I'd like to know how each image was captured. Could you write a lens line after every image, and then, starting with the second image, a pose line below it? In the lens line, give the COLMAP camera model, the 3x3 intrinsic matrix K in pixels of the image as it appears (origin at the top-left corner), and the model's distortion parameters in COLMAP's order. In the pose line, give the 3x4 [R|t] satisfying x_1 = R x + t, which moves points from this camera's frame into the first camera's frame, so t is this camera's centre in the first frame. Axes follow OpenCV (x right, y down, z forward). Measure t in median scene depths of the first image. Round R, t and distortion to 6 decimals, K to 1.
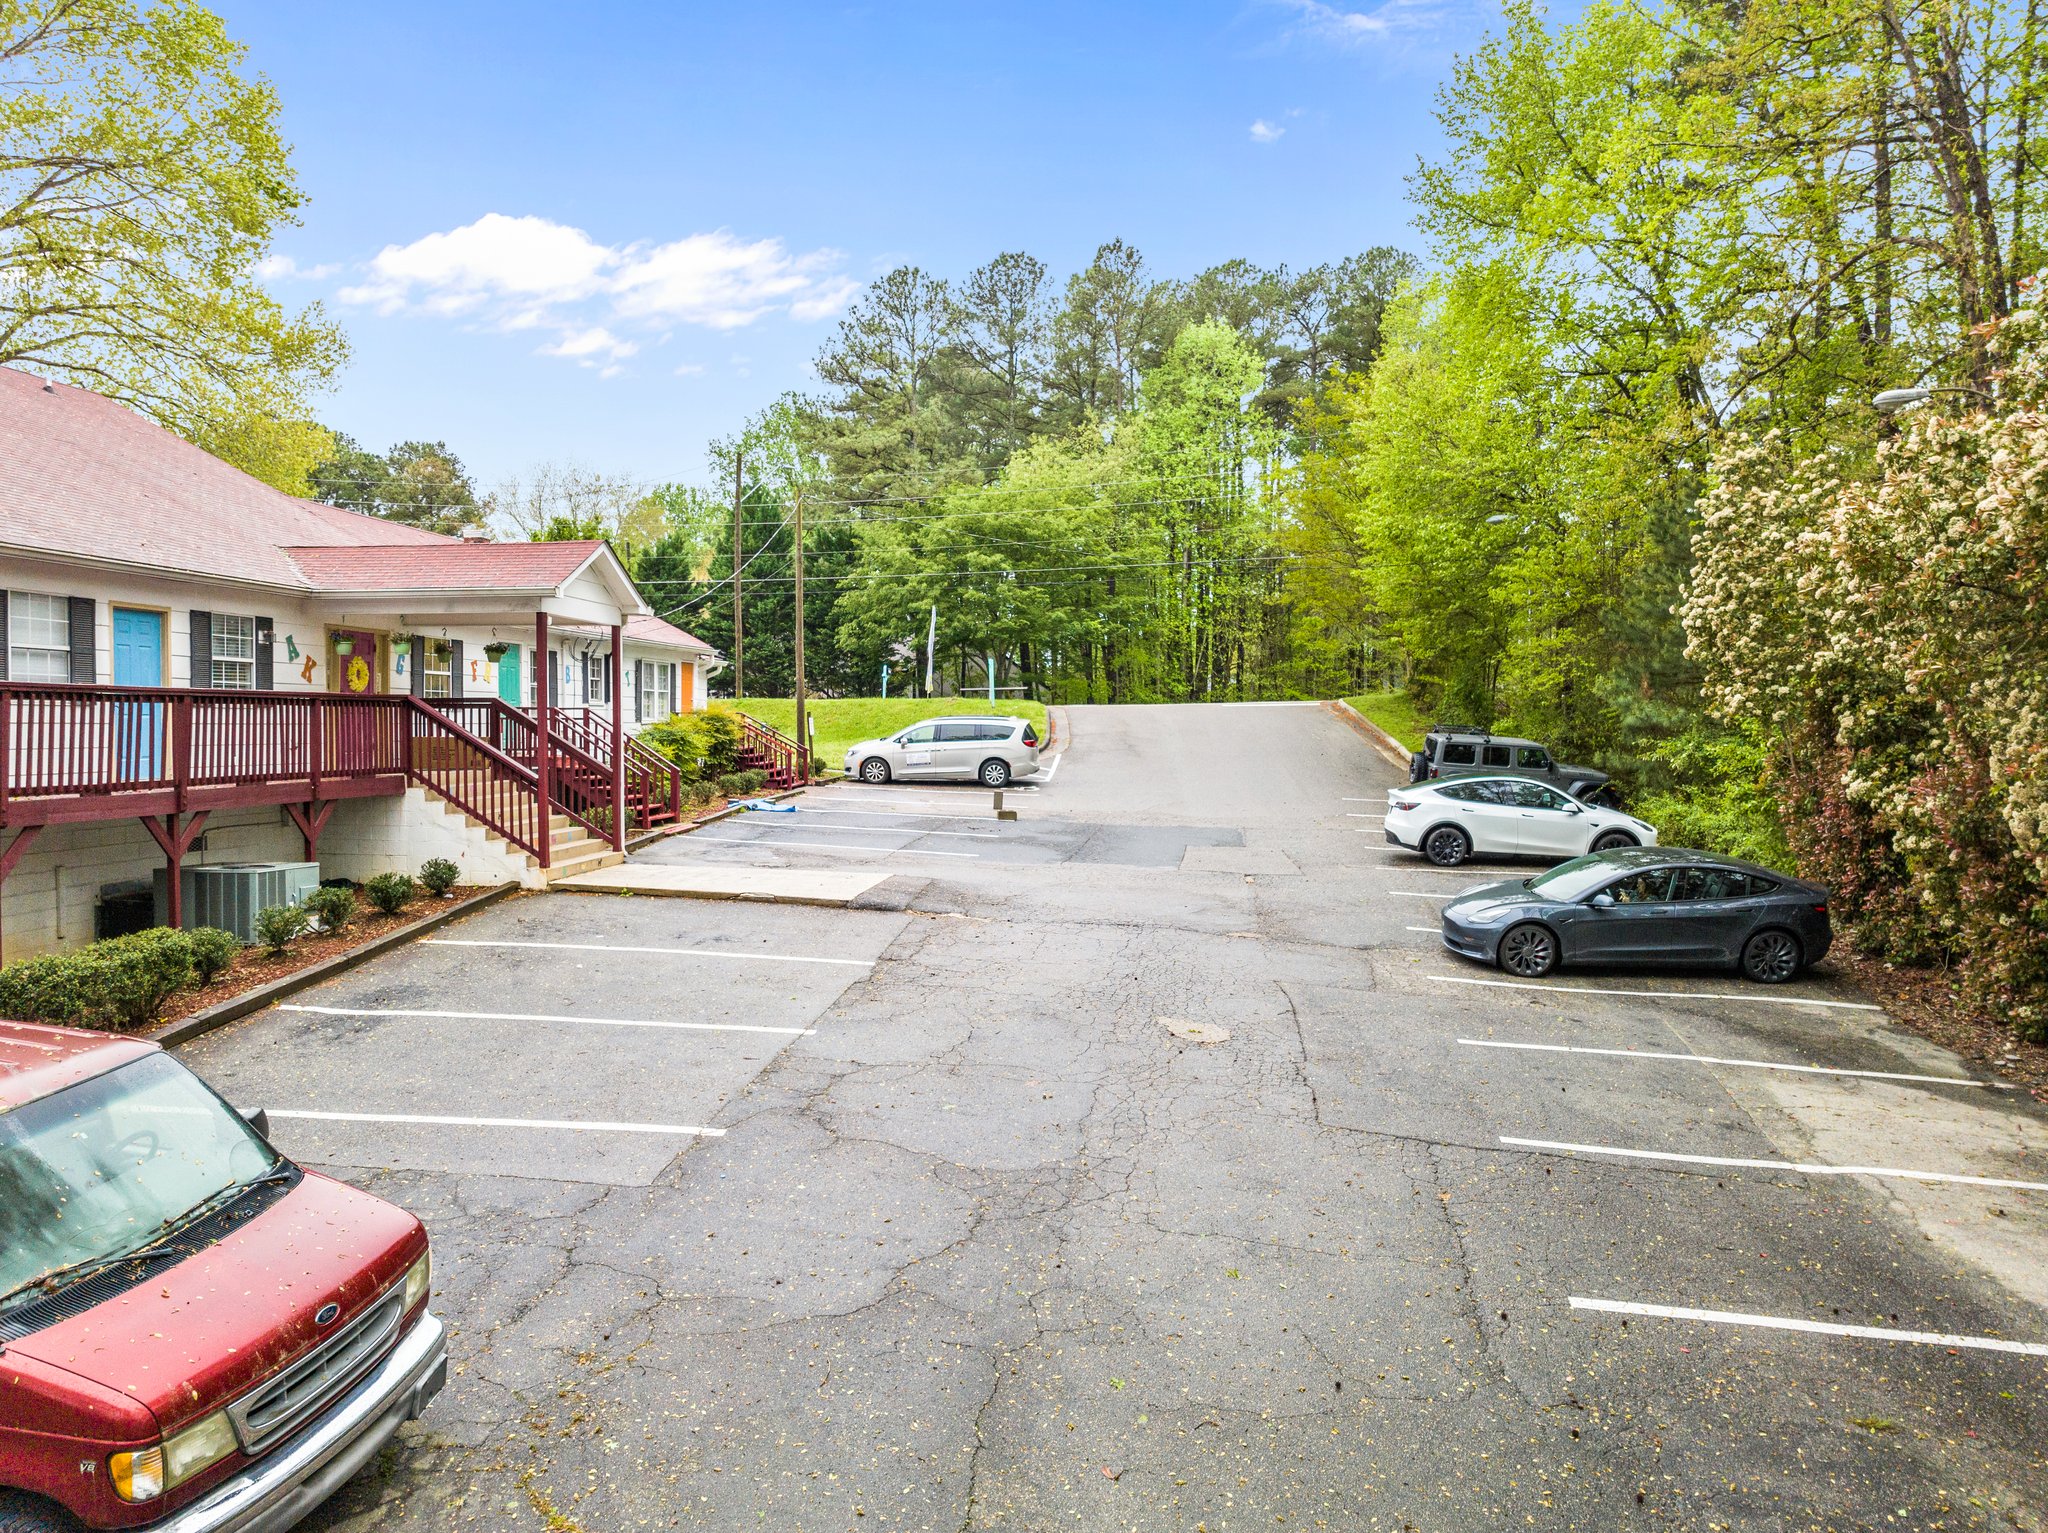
lens RADIAL K [[1456.0, 0, 1033.7], [0, 1456.0, 760.8], [0, 0, 1]] dist [-0.037390, 0.002442]
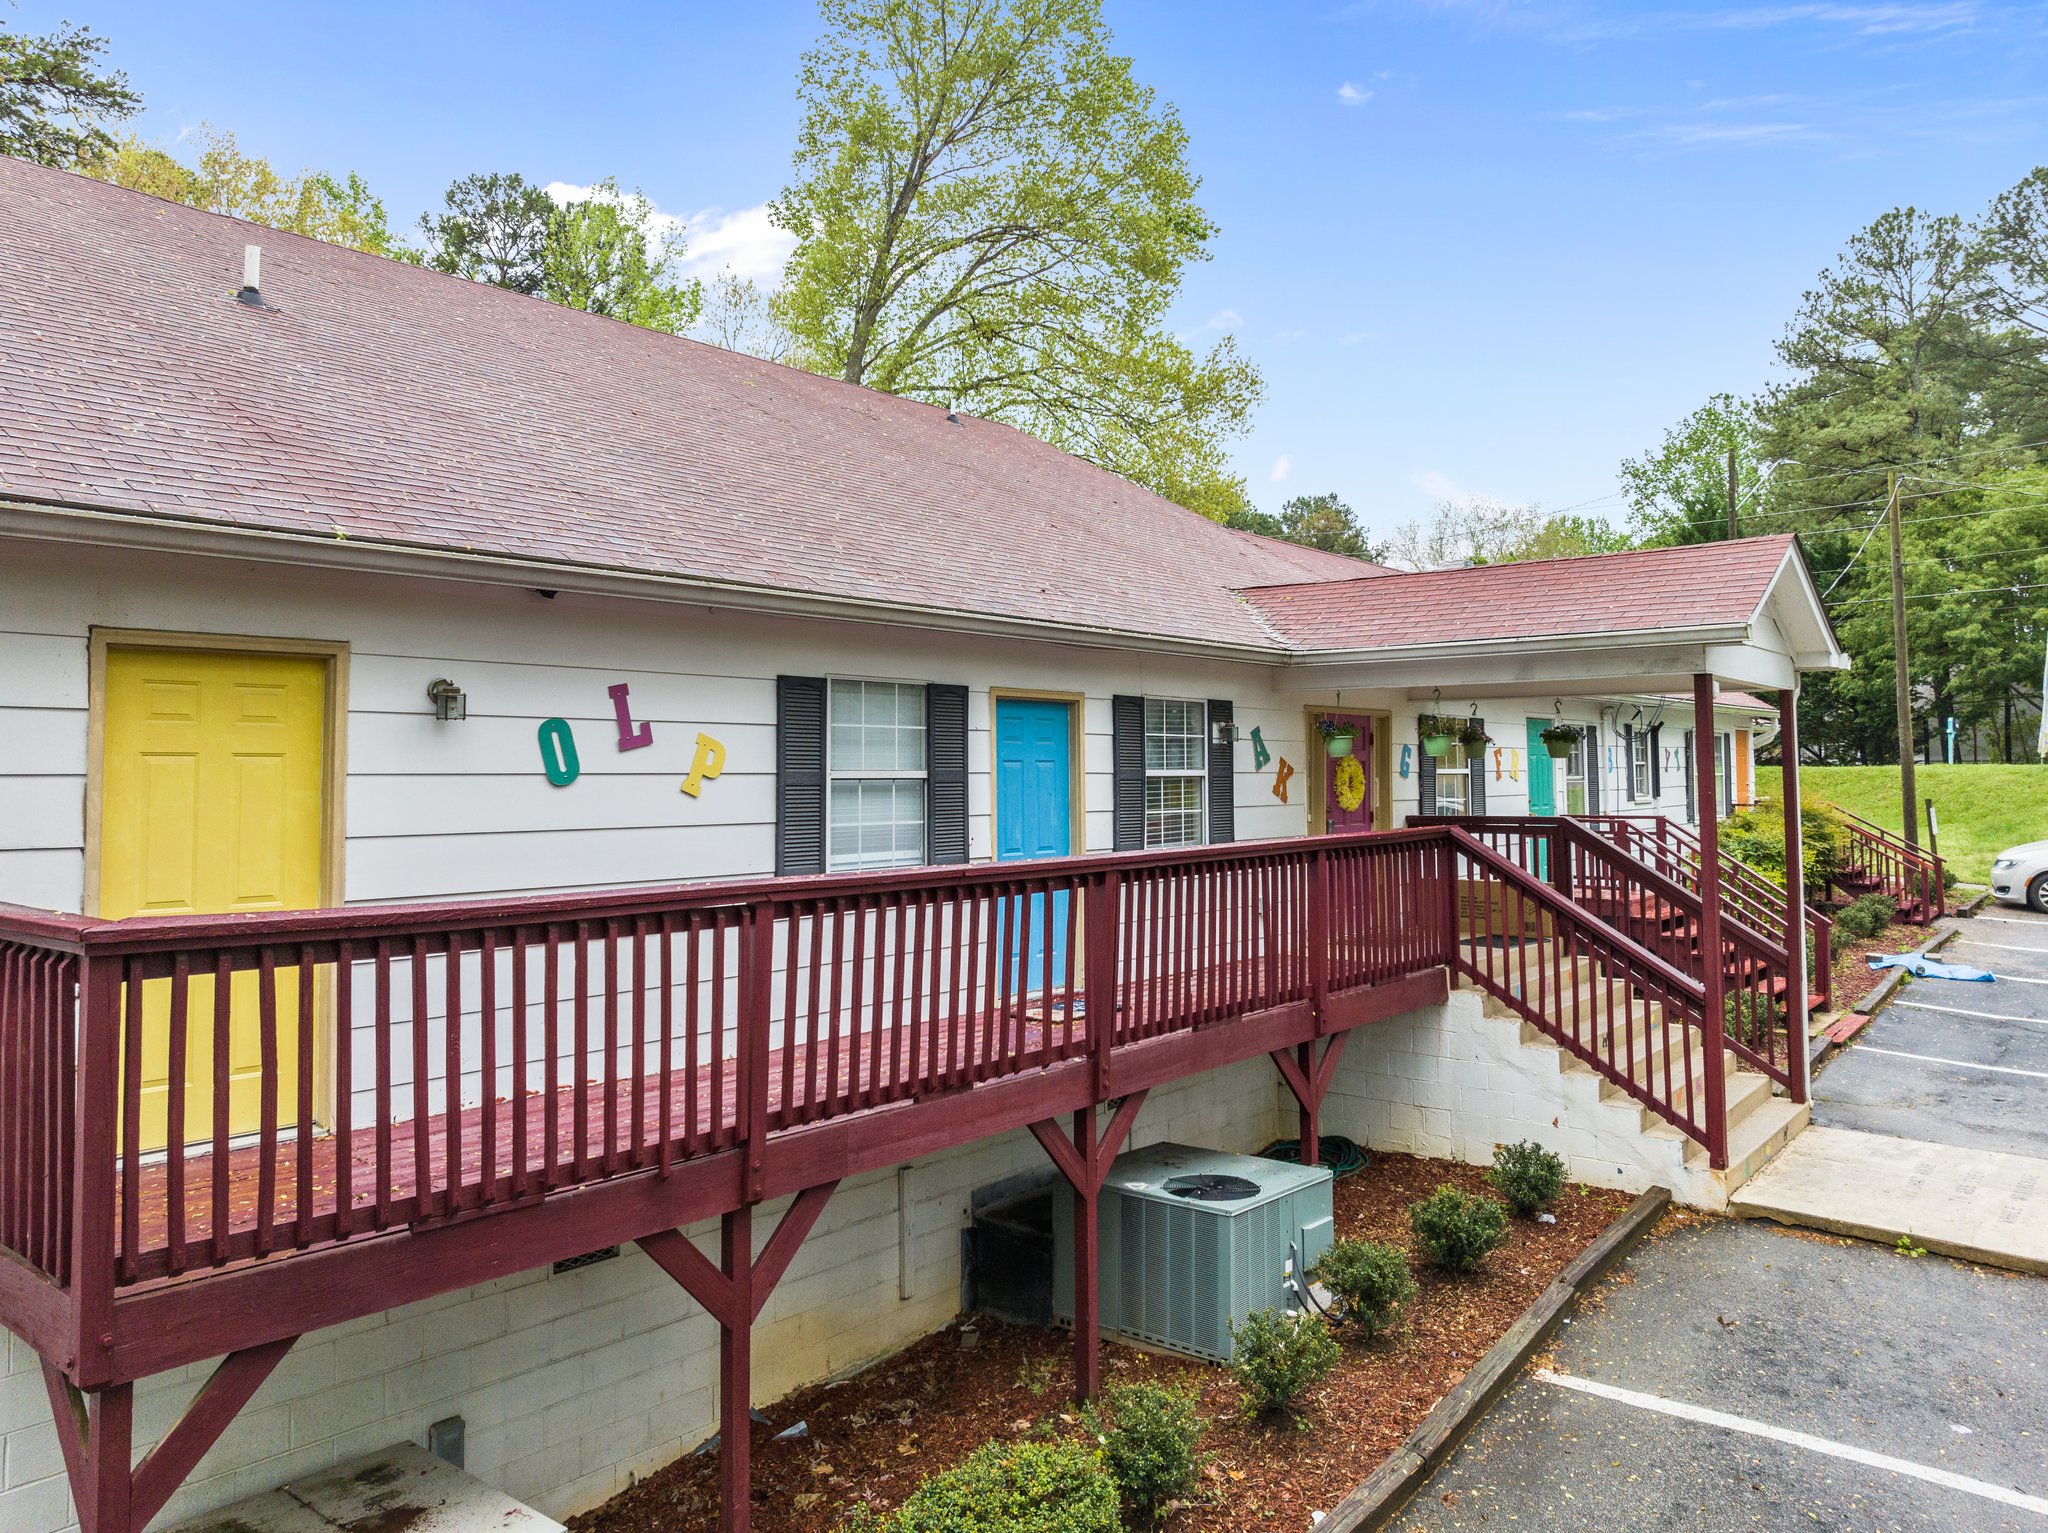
lens RADIAL K [[1469.3, 0, 1029.9], [0, 1469.3, 697.7], [0, 0, 1]] dist [-0.035186, 0.001463]
pose [[0.835853, -0.034589, -0.547862, -0.248182], [-0.007441, 0.997207, -0.074309, -0.051325], [0.548902, 0.066188, 0.833262, 0.416370]]
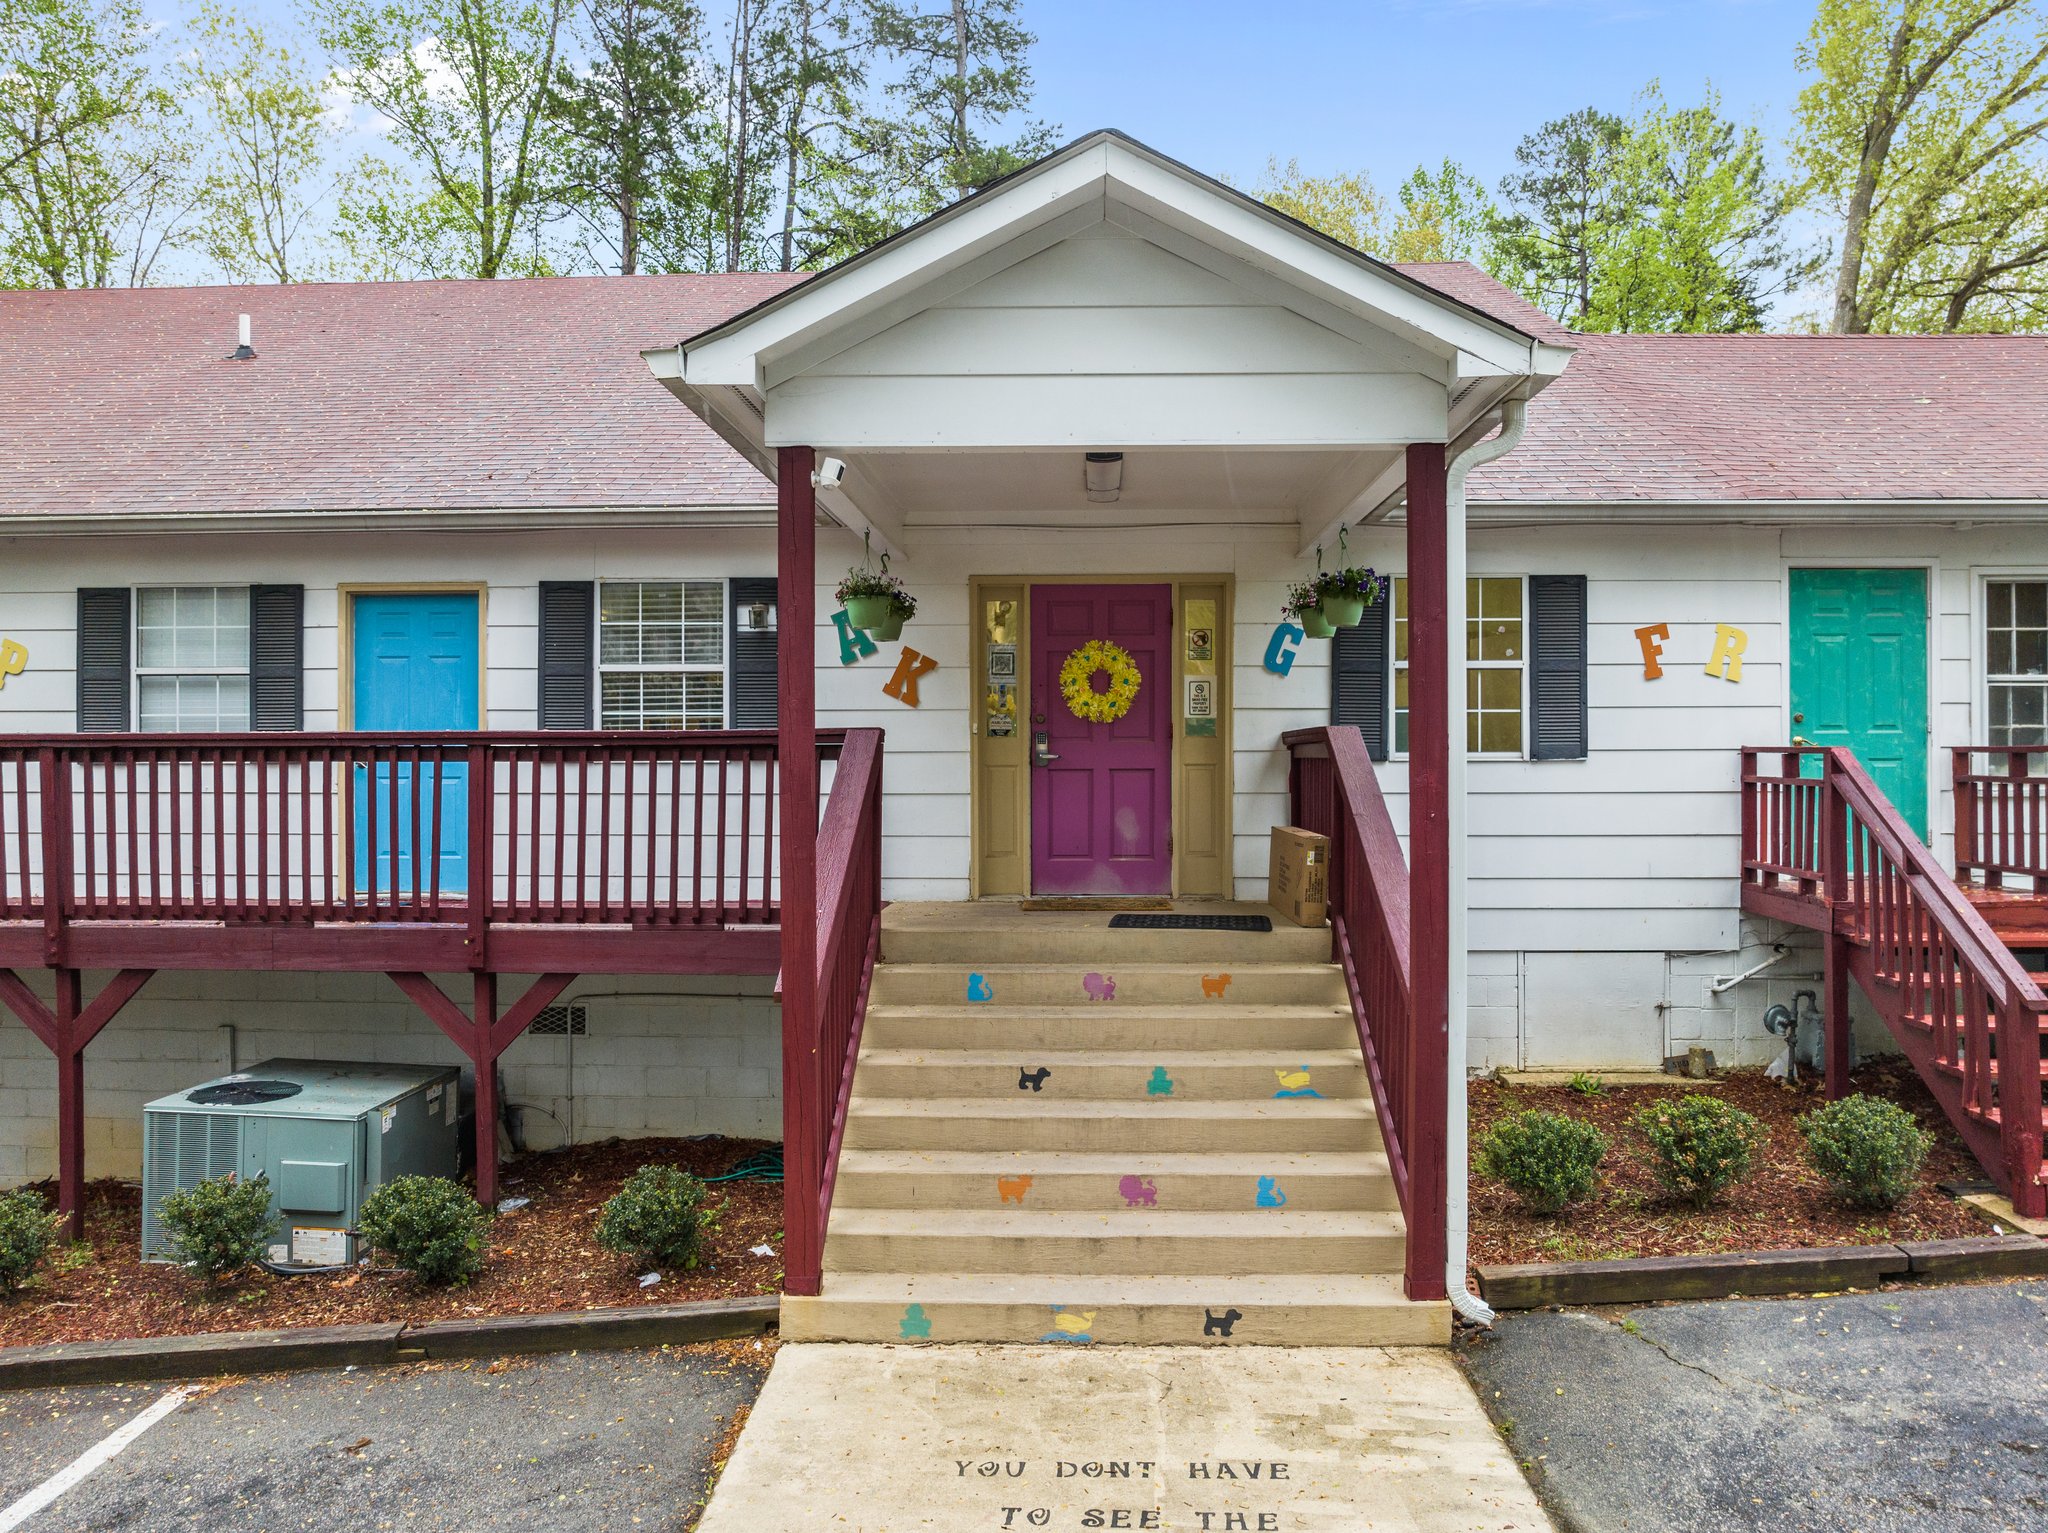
lens RADIAL K [[1456.0, 0, 1033.7], [0, 1456.0, 760.8], [0, 0, 1]] dist [-0.037390, 0.002442]
pose [[0.069357, -0.001343, -0.997591, -0.031458], [-0.023901, 0.999710, -0.003008, -0.035999], [0.997306, 0.024052, 0.069304, 1.005721]]
